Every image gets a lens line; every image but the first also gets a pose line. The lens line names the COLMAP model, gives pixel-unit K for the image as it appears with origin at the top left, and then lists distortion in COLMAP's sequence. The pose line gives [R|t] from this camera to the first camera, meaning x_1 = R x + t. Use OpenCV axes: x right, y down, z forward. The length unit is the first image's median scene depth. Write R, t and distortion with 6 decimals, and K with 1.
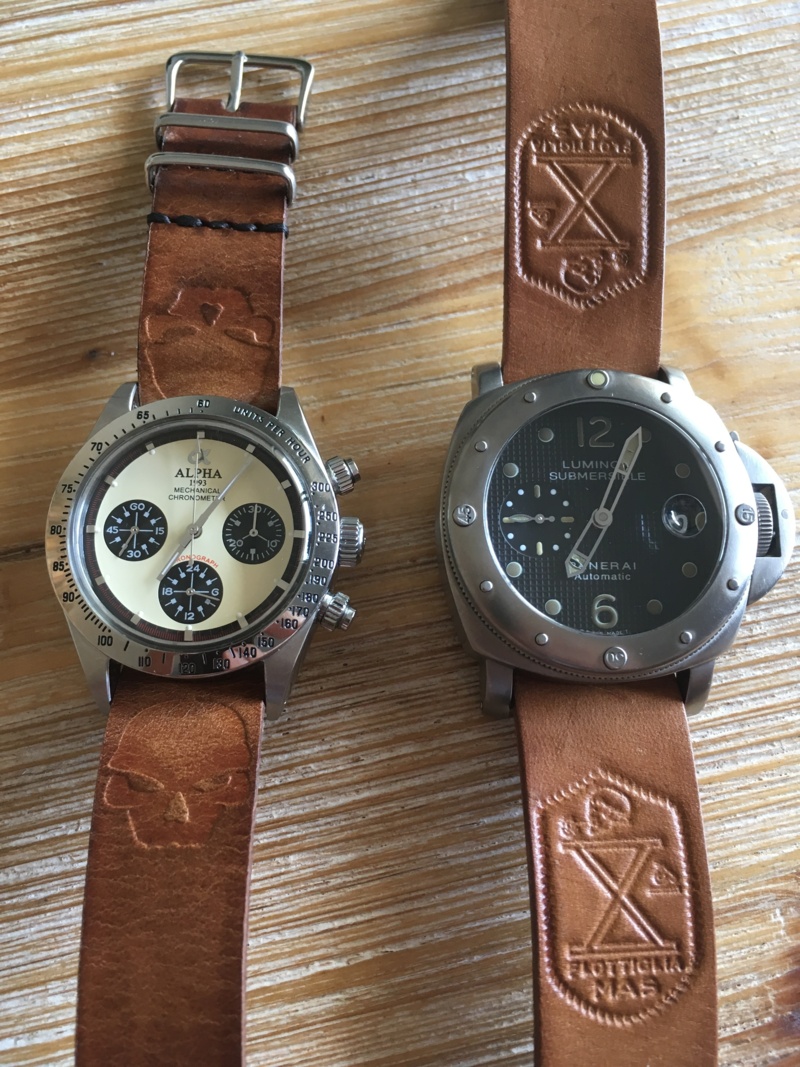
lens RADIAL K [[903.3, 0, 404.8], [0, 903.3, 538.2], [0, 0, 1]] dist [0.047018, -0.090698]
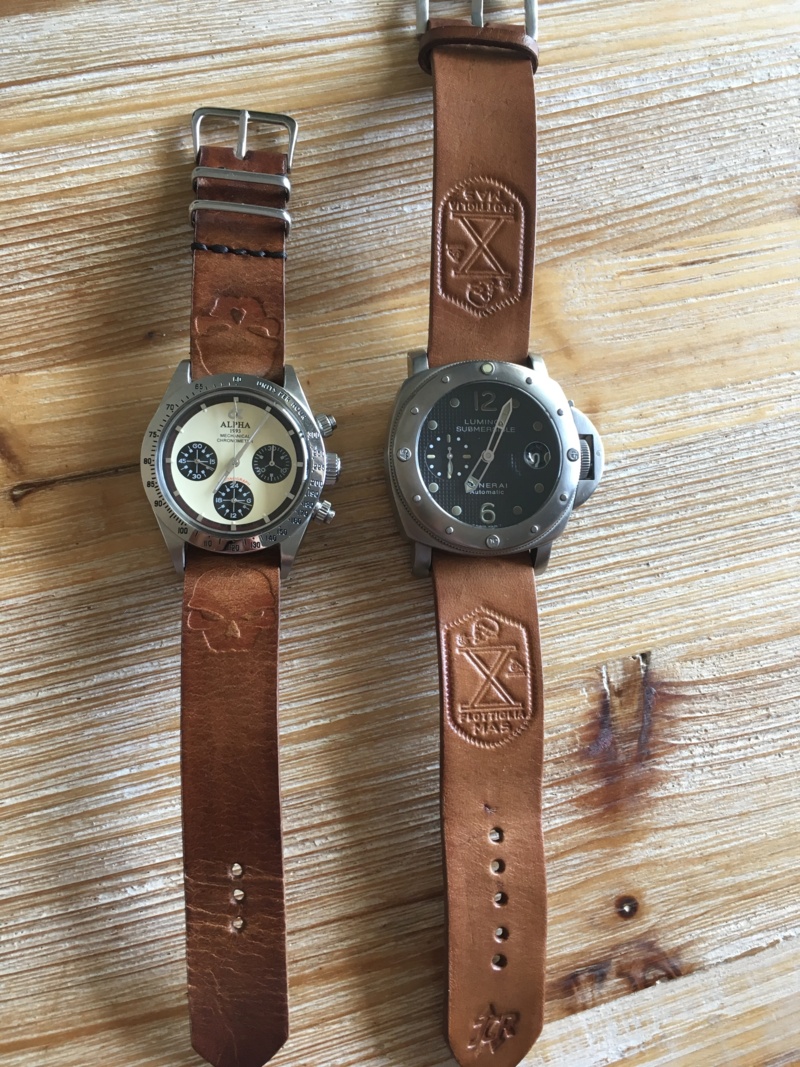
lens RADIAL K [[903.3, 0, 400.7], [0, 903.3, 531.7], [0, 0, 1]] dist [0.047018, -0.090698]
pose [[0.995388, 0.001506, 0.095916, -0.091583], [-0.014451, 0.990821, 0.134408, -0.101837], [-0.094834, -0.135174, 0.986273, -0.595698]]
